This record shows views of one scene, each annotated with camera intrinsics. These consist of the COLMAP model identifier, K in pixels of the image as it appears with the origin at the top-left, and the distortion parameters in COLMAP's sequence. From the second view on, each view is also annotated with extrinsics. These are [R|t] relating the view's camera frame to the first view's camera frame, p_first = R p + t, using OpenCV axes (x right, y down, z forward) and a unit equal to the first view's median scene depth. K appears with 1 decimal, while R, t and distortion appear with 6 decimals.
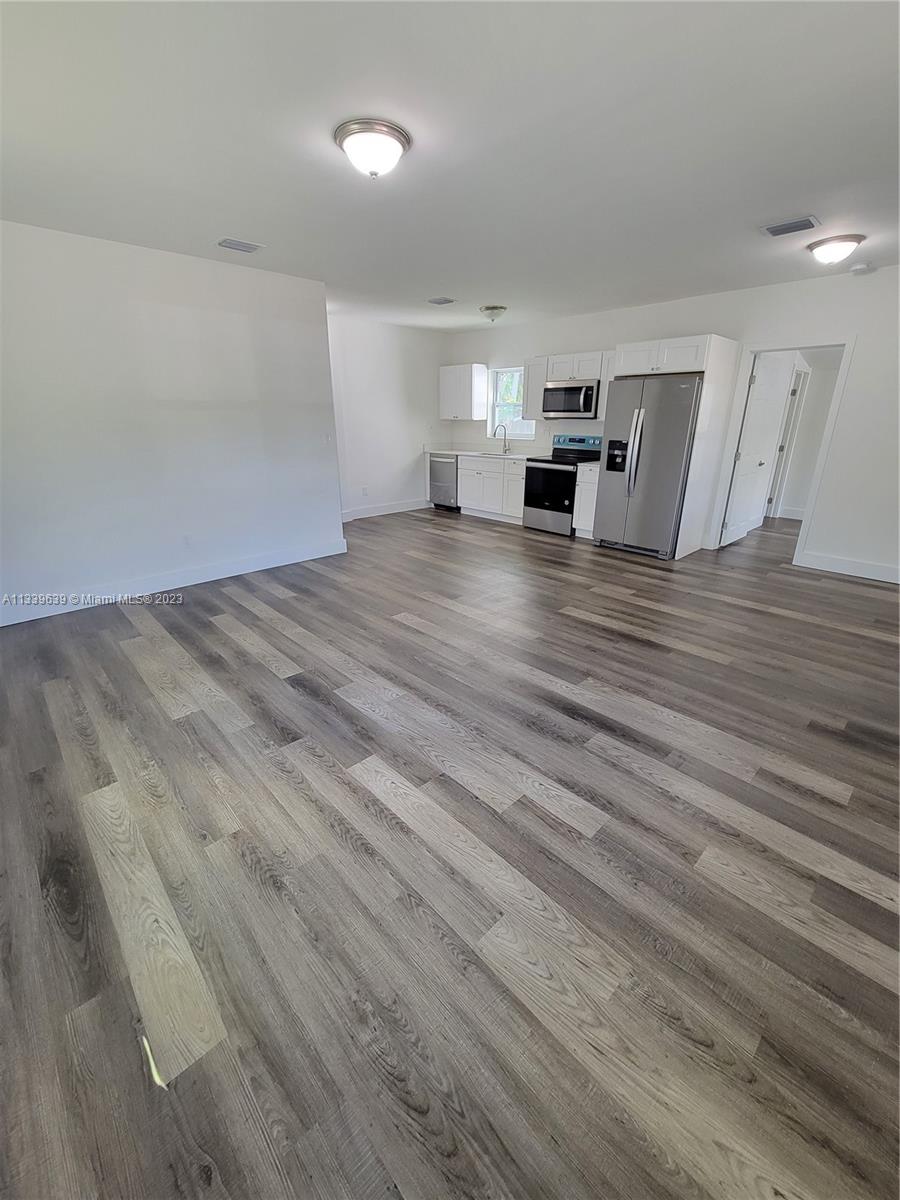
lens RADIAL K [[488.0, 0, 447.4], [0, 488.0, 585.2], [0, 0, 1]] dist [0.003512, -0.002781]
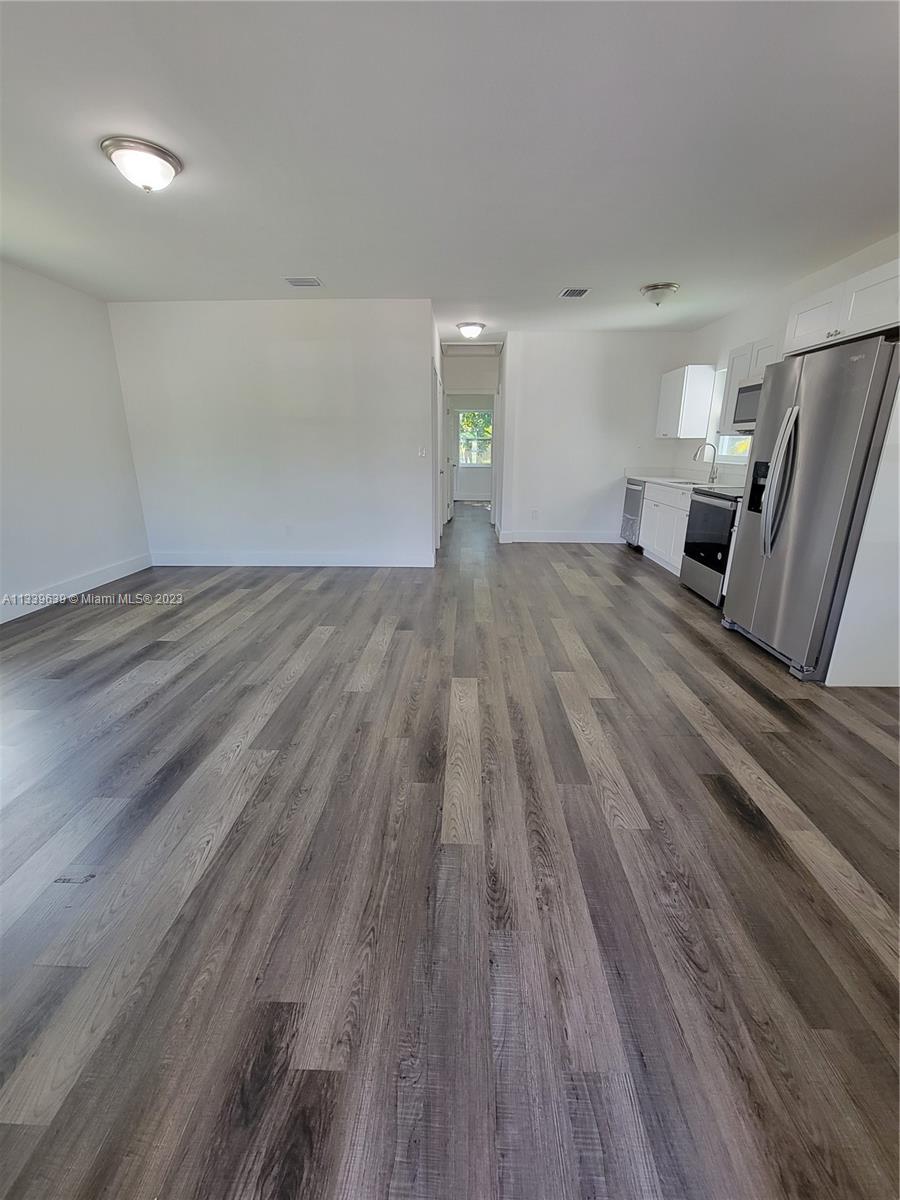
lens RADIAL K [[488.0, 0, 452.2], [0, 488.0, 584.1], [0, 0, 1]] dist [0.003512, -0.002781]
pose [[0.709039, 0.195186, -0.677618, 0.529663], [-0.235812, 0.971238, 0.033017, -0.082786], [0.664572, 0.136380, 0.734673, 0.336038]]
